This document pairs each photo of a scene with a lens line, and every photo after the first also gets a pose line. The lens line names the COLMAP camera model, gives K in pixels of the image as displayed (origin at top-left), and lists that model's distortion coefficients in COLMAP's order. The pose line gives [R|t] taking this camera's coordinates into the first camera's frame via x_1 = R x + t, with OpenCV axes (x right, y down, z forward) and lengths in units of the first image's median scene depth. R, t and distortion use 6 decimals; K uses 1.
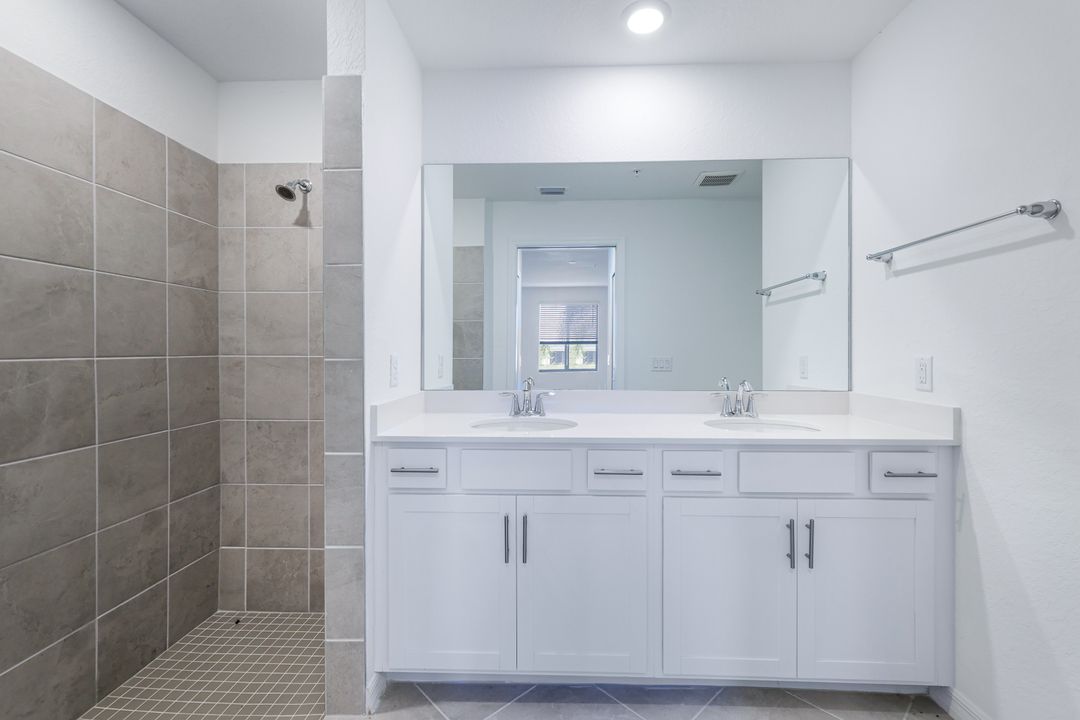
lens RADIAL K [[473.3, 0, 543.4], [0, 473.3, 355.5], [0, 0, 1]] dist [0.000619, 0.000114]
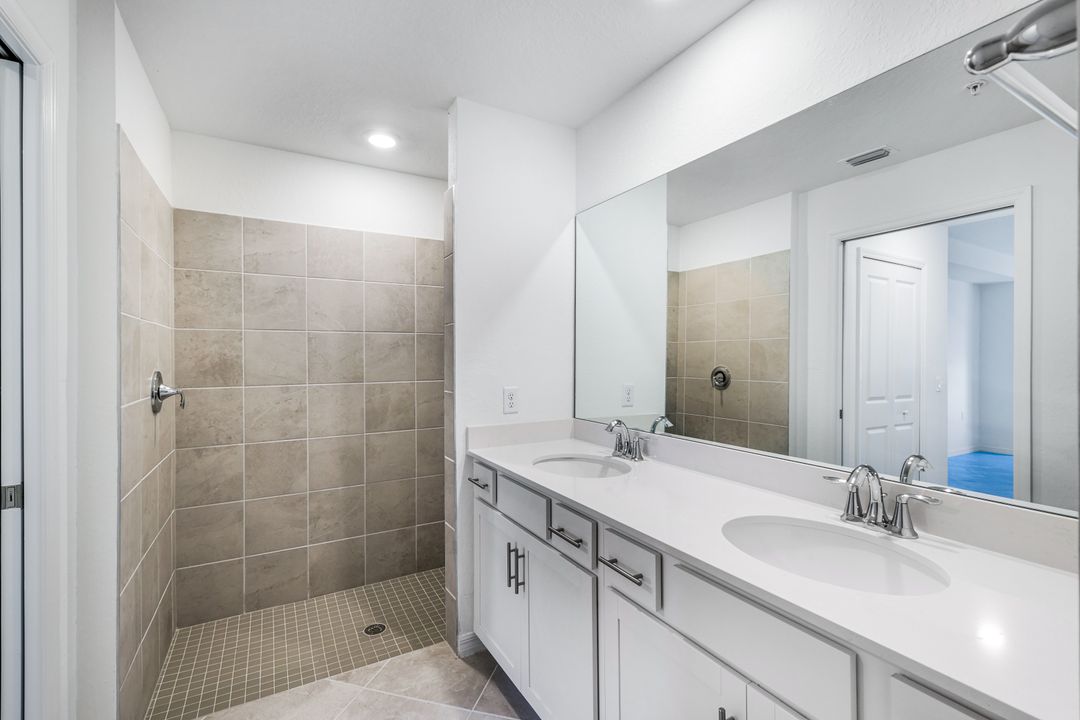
lens RADIAL K [[473.3, 0, 542.8], [0, 473.3, 358.1], [0, 0, 1]] dist [0.000619, 0.000114]
pose [[0.539019, 0.005317, -0.842277, 0.844158], [-0.006000, 0.999979, 0.002472, -0.090908], [0.842272, 0.003721, 0.539040, 0.439414]]
